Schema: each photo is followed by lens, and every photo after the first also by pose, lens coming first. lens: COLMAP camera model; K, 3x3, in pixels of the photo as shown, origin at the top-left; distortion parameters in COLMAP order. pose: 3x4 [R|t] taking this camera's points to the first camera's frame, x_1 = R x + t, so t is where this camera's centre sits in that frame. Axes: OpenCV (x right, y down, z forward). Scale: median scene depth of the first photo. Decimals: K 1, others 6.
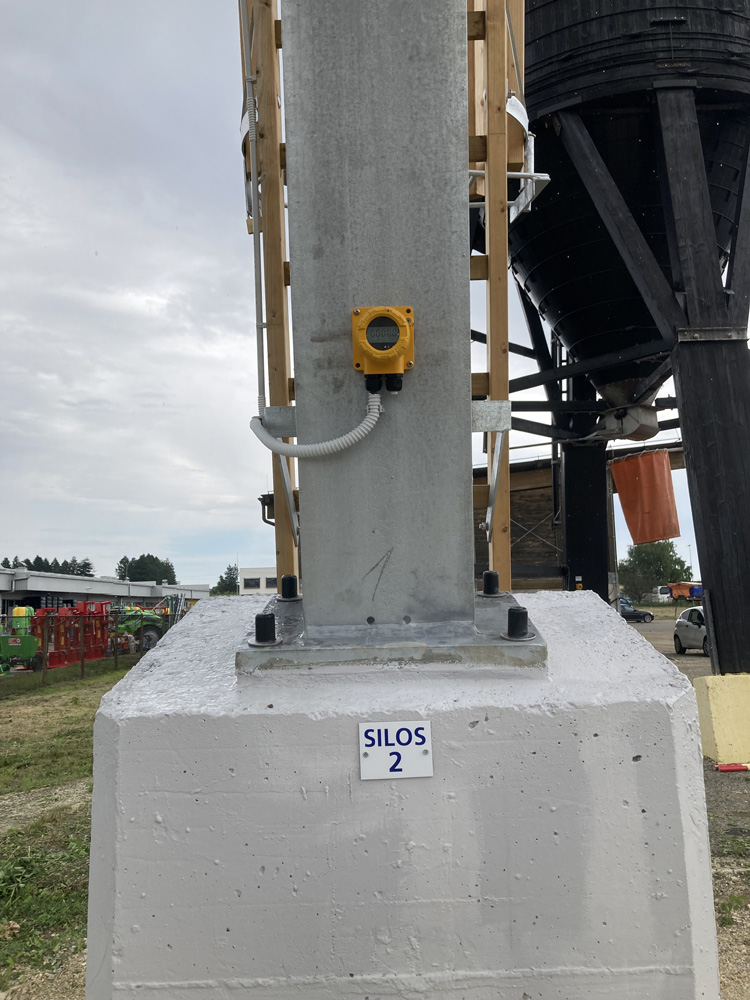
lens RADIAL K [[828.7, 0, 391.0], [0, 828.7, 497.2], [0, 0, 1]] dist [0.117462, -0.140584]
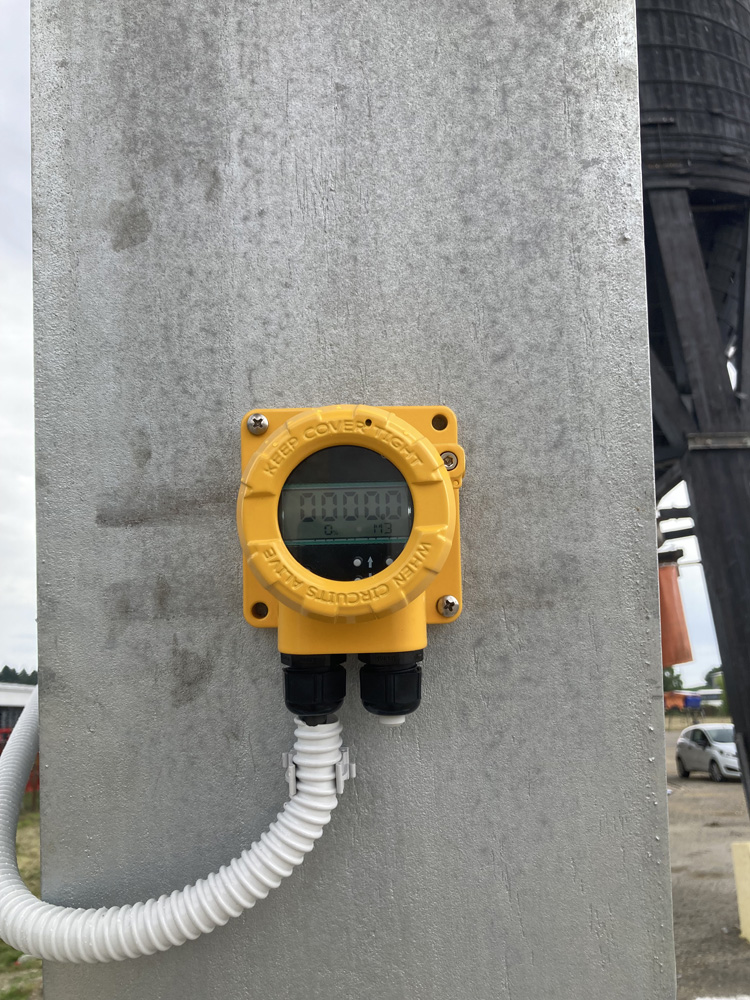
lens RADIAL K [[828.7, 0, 391.0], [0, 828.7, 497.2], [0, 0, 1]] dist [0.117462, -0.140584]
pose [[0.999725, -0.001451, 0.023403, -0.002377], [0.004236, 0.992836, -0.119407, -0.161927], [-0.023062, 0.119473, 0.992570, 0.713218]]
